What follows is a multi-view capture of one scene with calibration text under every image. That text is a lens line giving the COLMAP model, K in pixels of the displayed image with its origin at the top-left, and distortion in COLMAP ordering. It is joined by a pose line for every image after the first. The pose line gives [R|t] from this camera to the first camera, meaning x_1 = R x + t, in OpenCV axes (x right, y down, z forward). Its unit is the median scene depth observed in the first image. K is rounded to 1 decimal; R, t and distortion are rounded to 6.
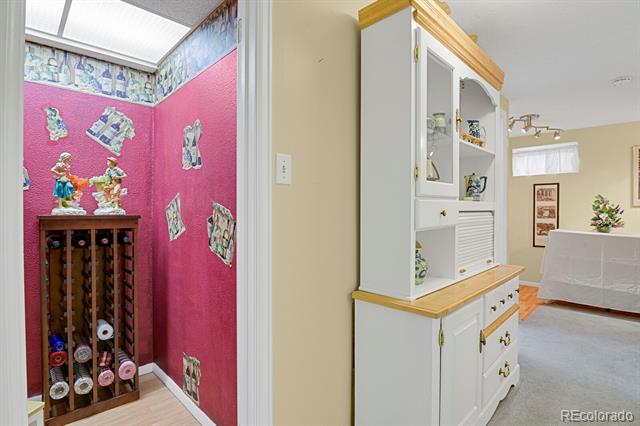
lens RADIAL K [[313.6, 0, 315.4], [0, 313.6, 214.0], [0, 0, 1]] dist [-0.027271, -0.000721]
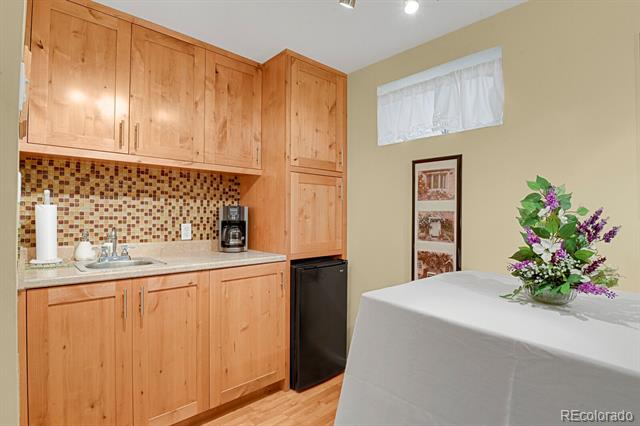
lens RADIAL K [[313.6, 0, 319.1], [0, 313.6, 211.9], [0, 0, 1]] dist [-0.027271, -0.000721]
pose [[0.999721, 0.007643, -0.022348, 0.613419], [-0.008025, 0.999822, -0.017055, -0.017236], [0.022214, 0.017230, 0.999605, 0.587196]]
